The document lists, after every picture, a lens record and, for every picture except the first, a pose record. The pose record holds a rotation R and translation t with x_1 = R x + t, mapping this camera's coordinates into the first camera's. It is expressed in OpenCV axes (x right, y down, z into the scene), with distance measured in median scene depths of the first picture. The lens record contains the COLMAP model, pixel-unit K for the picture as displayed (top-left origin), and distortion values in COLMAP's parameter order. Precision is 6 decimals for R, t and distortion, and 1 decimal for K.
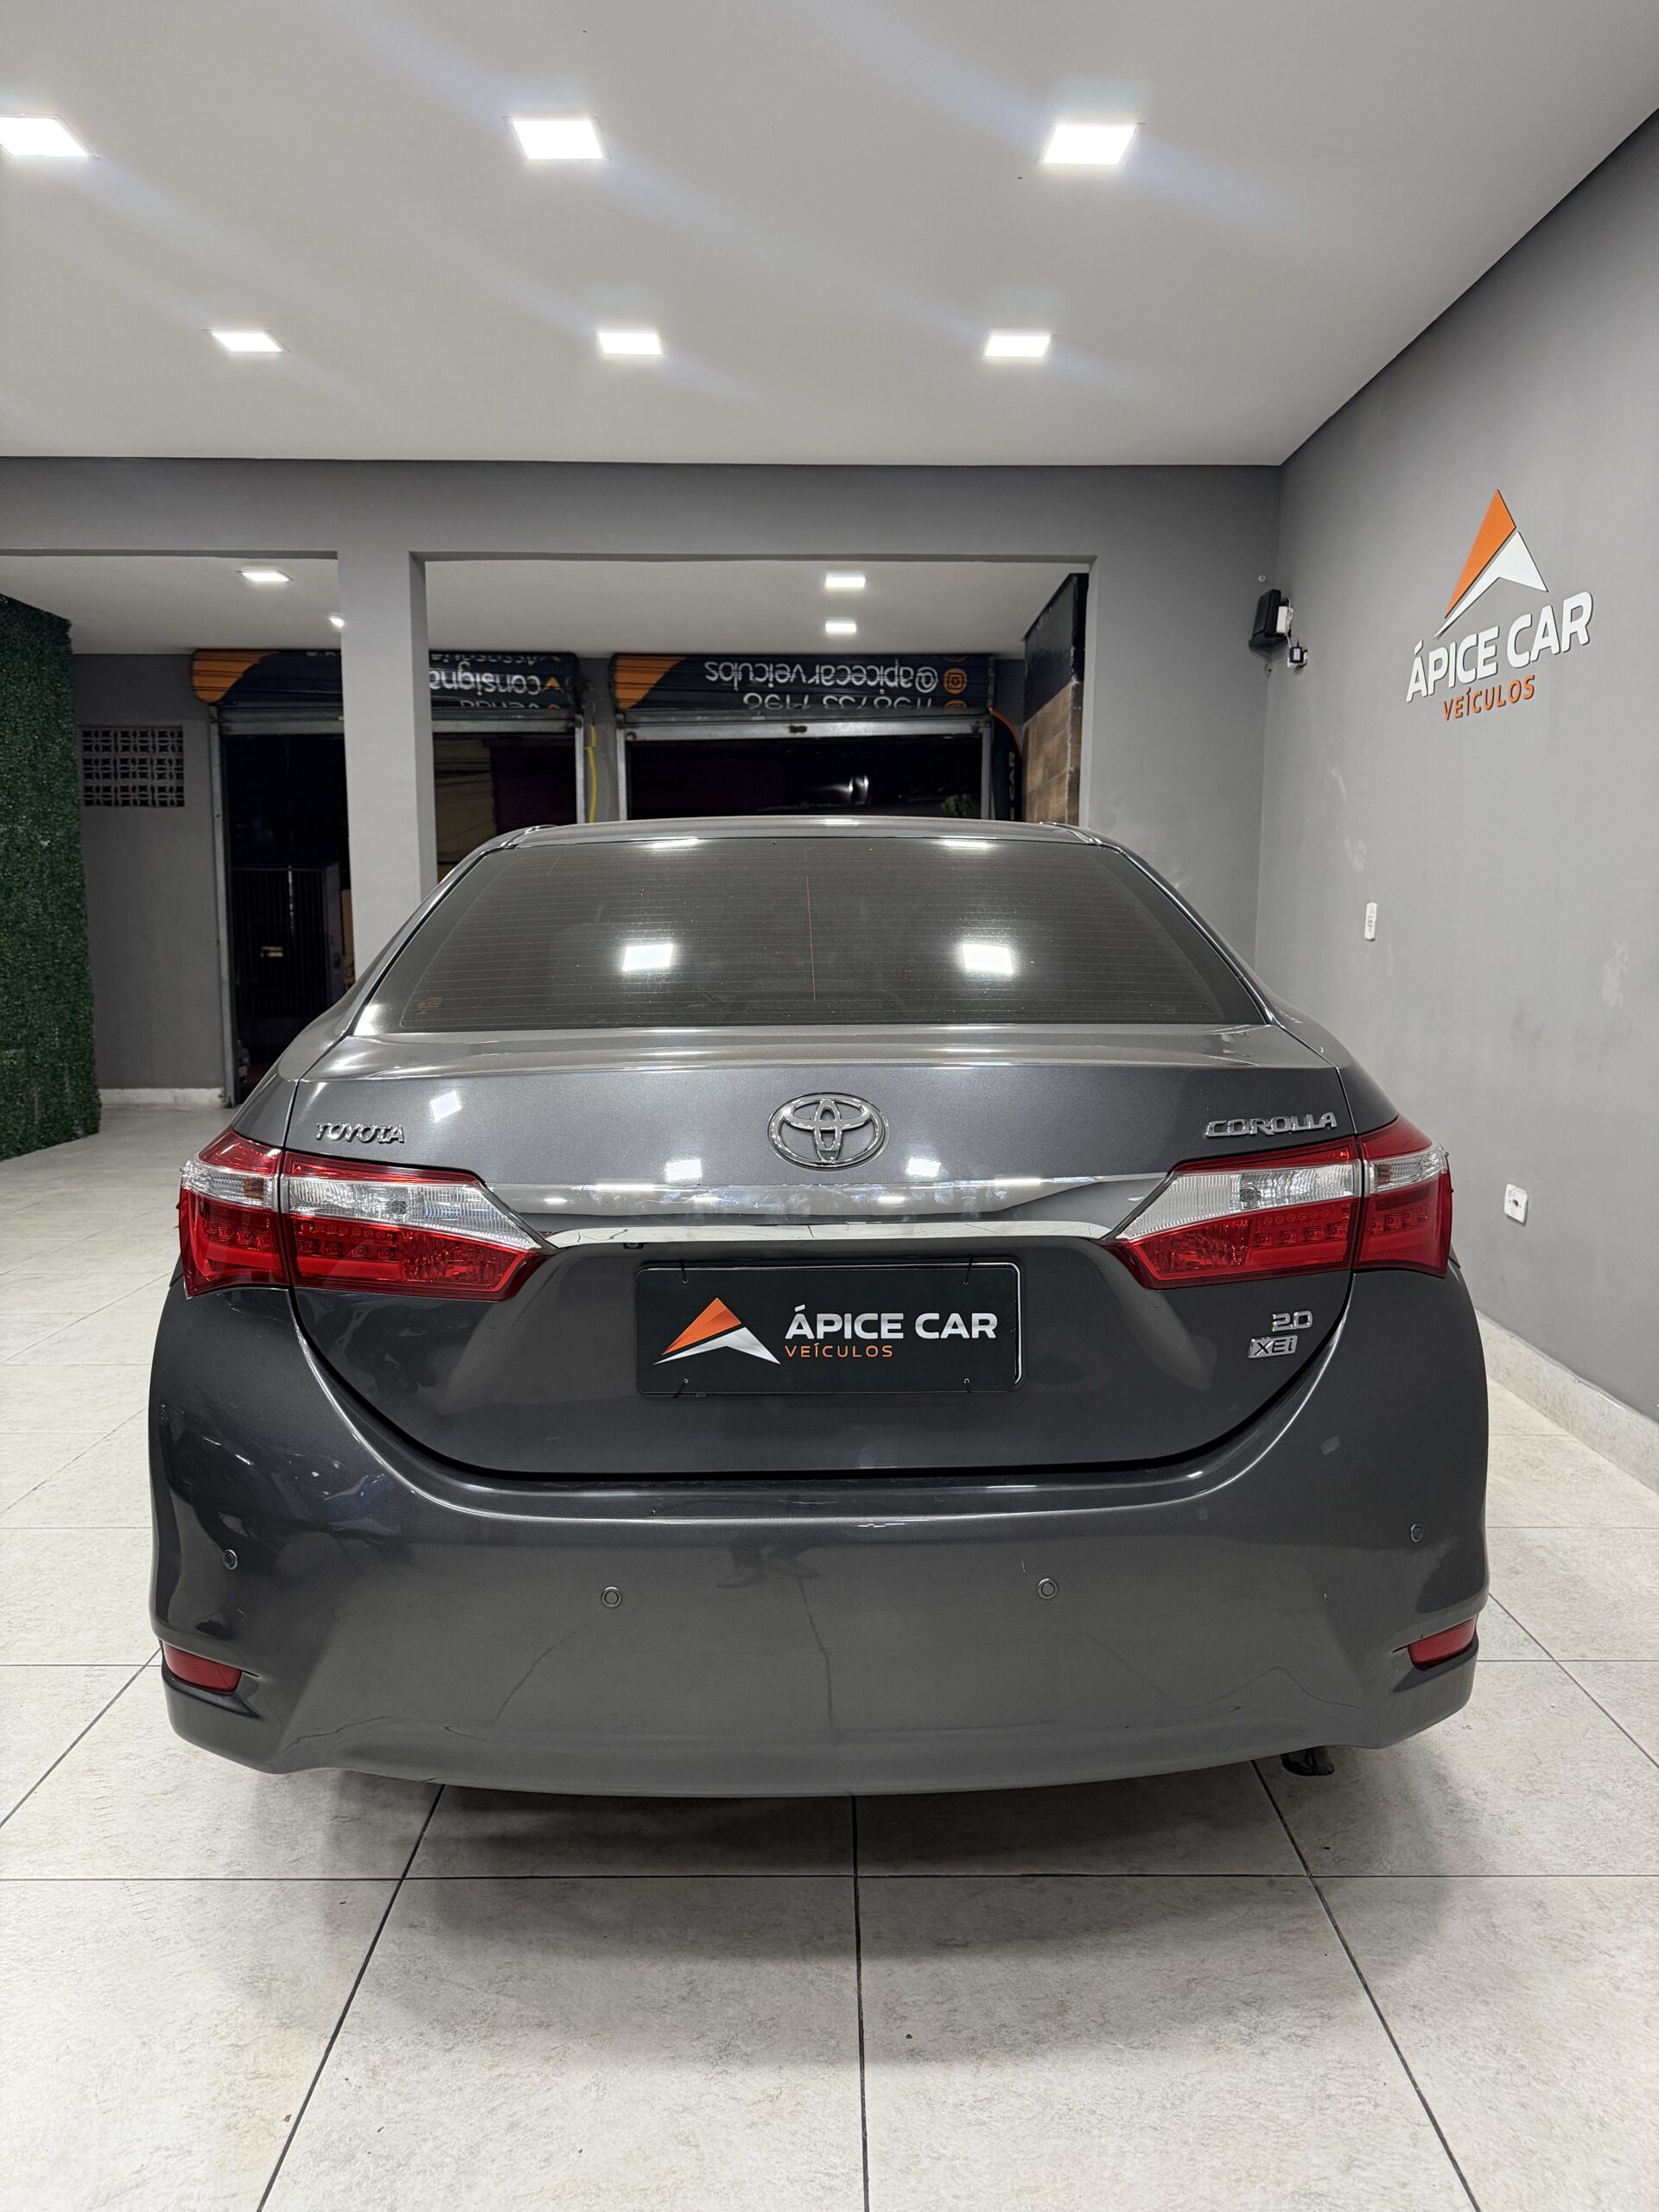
lens RADIAL K [[1579.1, 0, 784.5], [0, 1579.1, 1105.1], [0, 0, 1]] dist [0.035066, -0.038281]
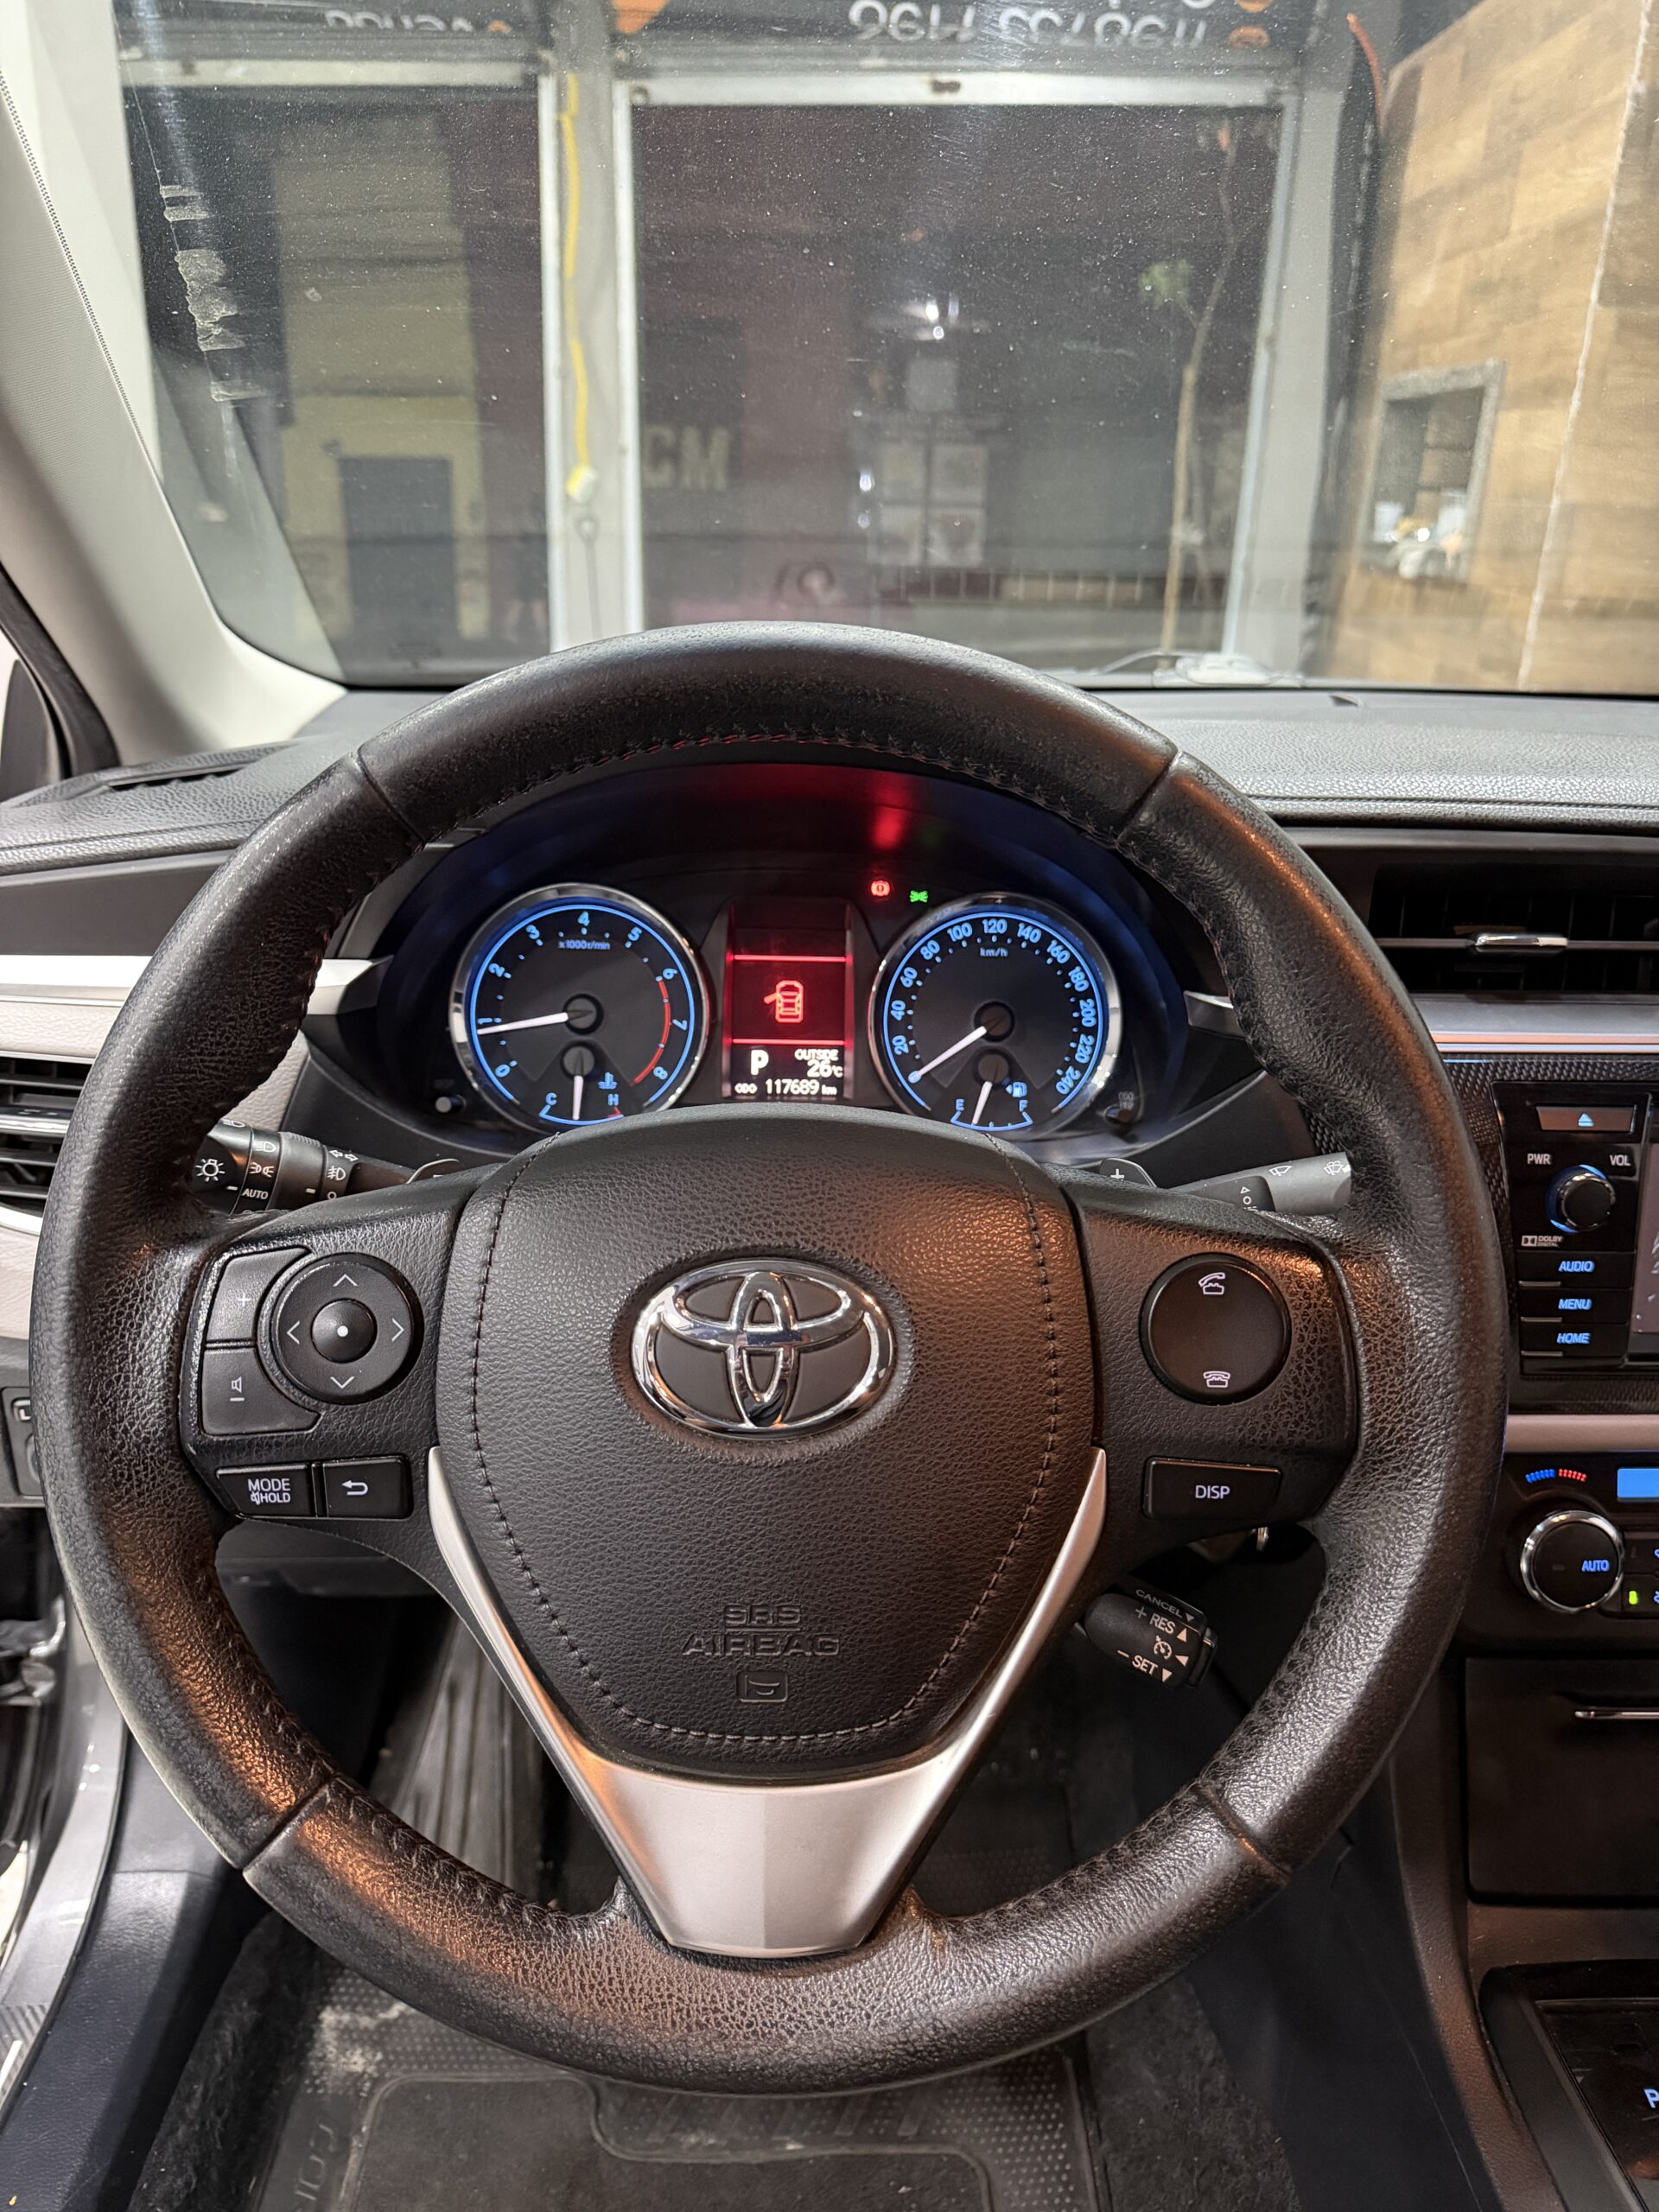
lens RADIAL K [[1579.1, 0, 833.7], [0, 1579.1, 1093.3], [0, 0, 1]] dist [0.035066, -0.038281]
pose [[0.999474, 0.025664, 0.019844, -0.052913], [-0.029703, 0.969907, 0.241655, -0.051106], [-0.013045, -0.242118, 0.970159, 0.621901]]
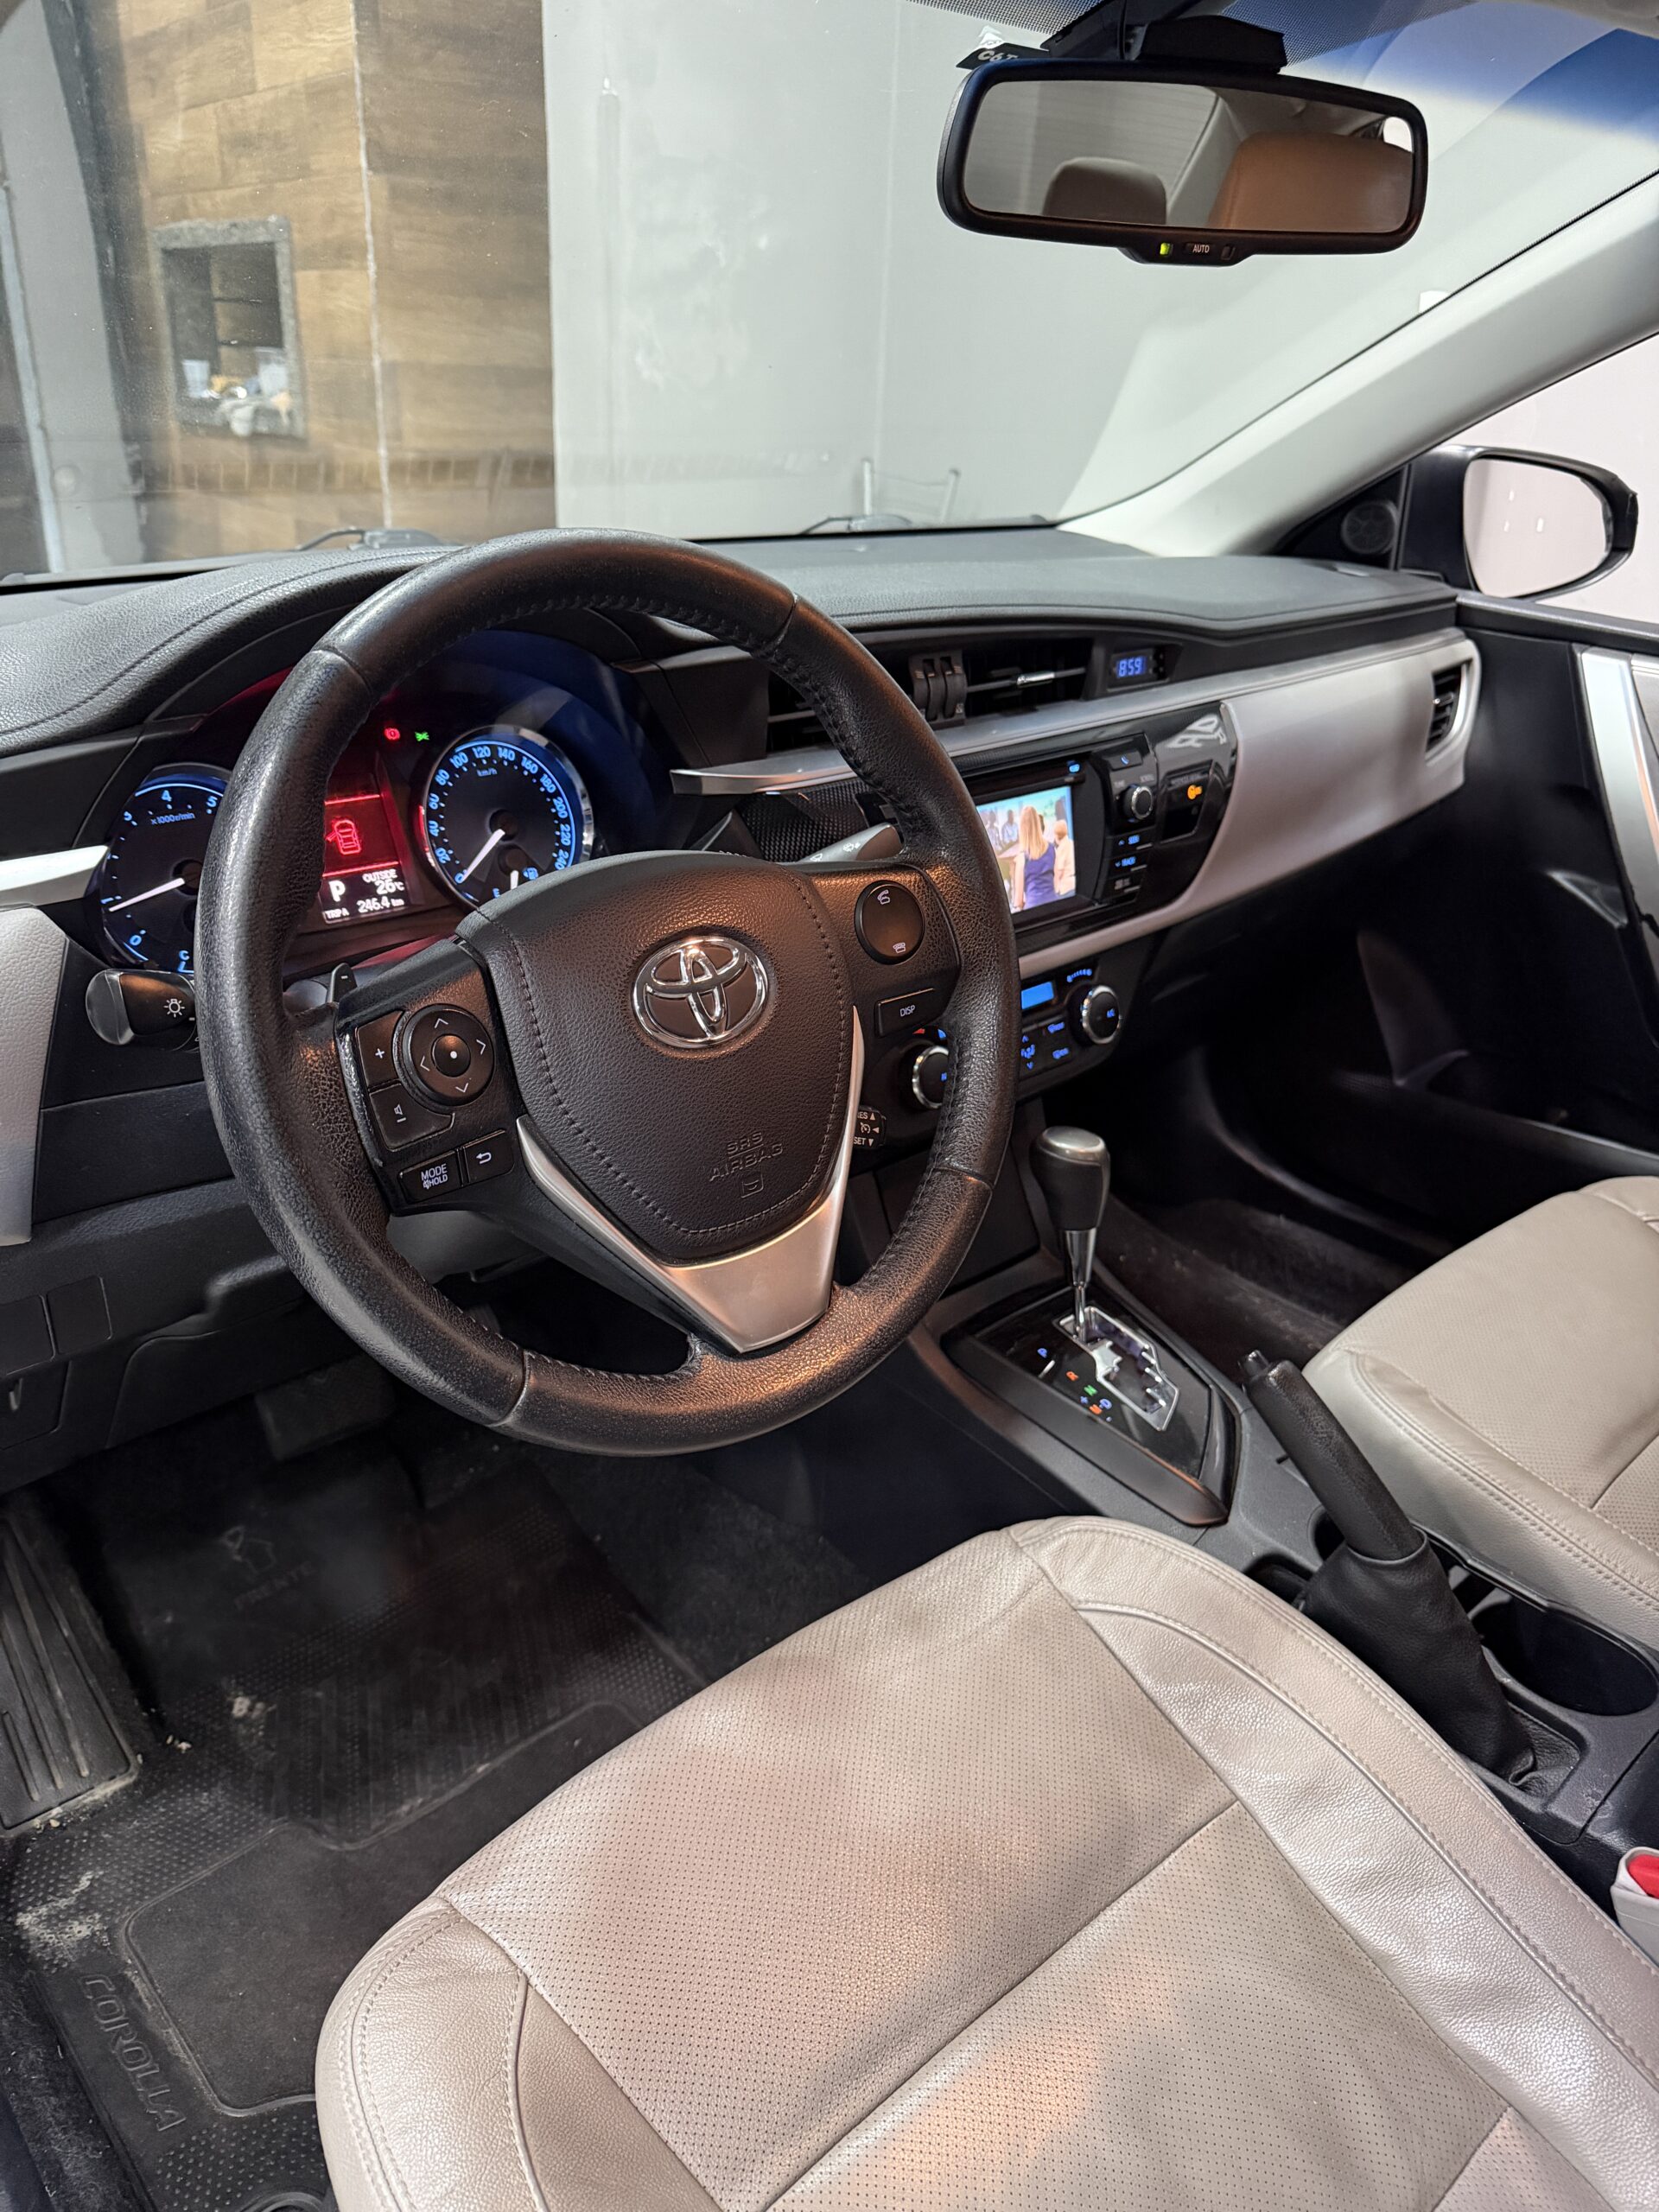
lens RADIAL K [[1579.1, 0, 805.5], [0, 1579.1, 1123.1], [0, 0, 1]] dist [0.035066, -0.038281]
pose [[0.753675, -0.258979, 0.604073, -0.114558], [0.048259, 0.938420, 0.342111, -0.052135], [-0.655474, -0.228688, 0.719761, 0.601322]]
